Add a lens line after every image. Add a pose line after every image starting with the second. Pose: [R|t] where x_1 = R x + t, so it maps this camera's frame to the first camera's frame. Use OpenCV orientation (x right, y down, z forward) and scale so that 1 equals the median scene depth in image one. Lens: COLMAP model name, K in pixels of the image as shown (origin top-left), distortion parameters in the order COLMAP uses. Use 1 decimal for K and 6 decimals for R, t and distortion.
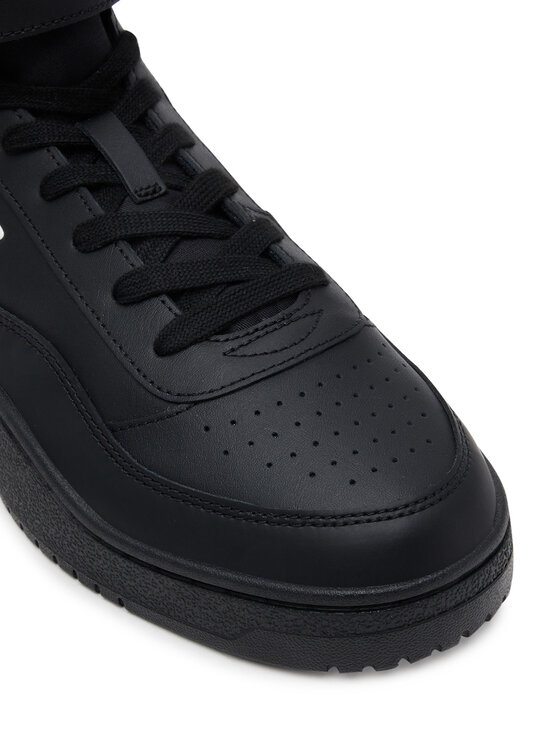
lens RADIAL K [[1192.1, 0, 280.3], [0, 1192.1, 373.8], [0, 0, 1]] dist [-0.053798, 0.000000]
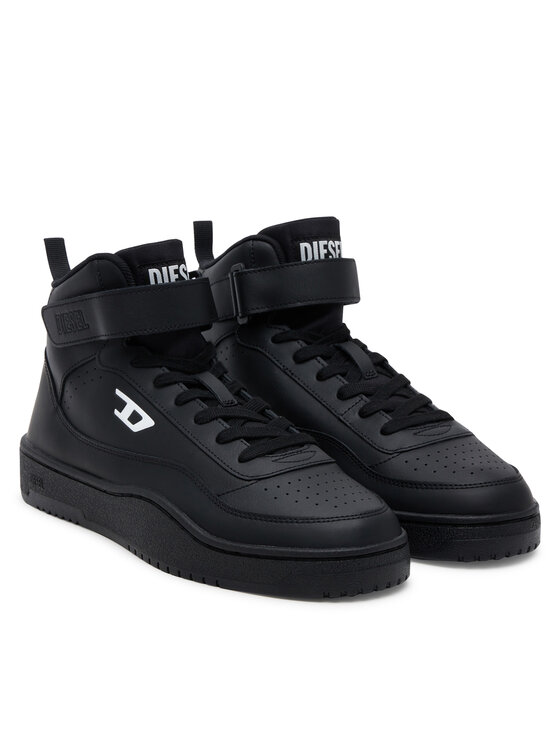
lens RADIAL K [[2193.0, 0, 280.0], [0, 2193.0, 373.1], [0, 0, 1]] dist [0.115079, 0.000000]
pose [[0.988336, 0.068067, 0.136233, -0.556211], [0.007808, 0.870735, -0.491690, 1.706263], [-0.152091, 0.487019, 0.860047, -2.356006]]
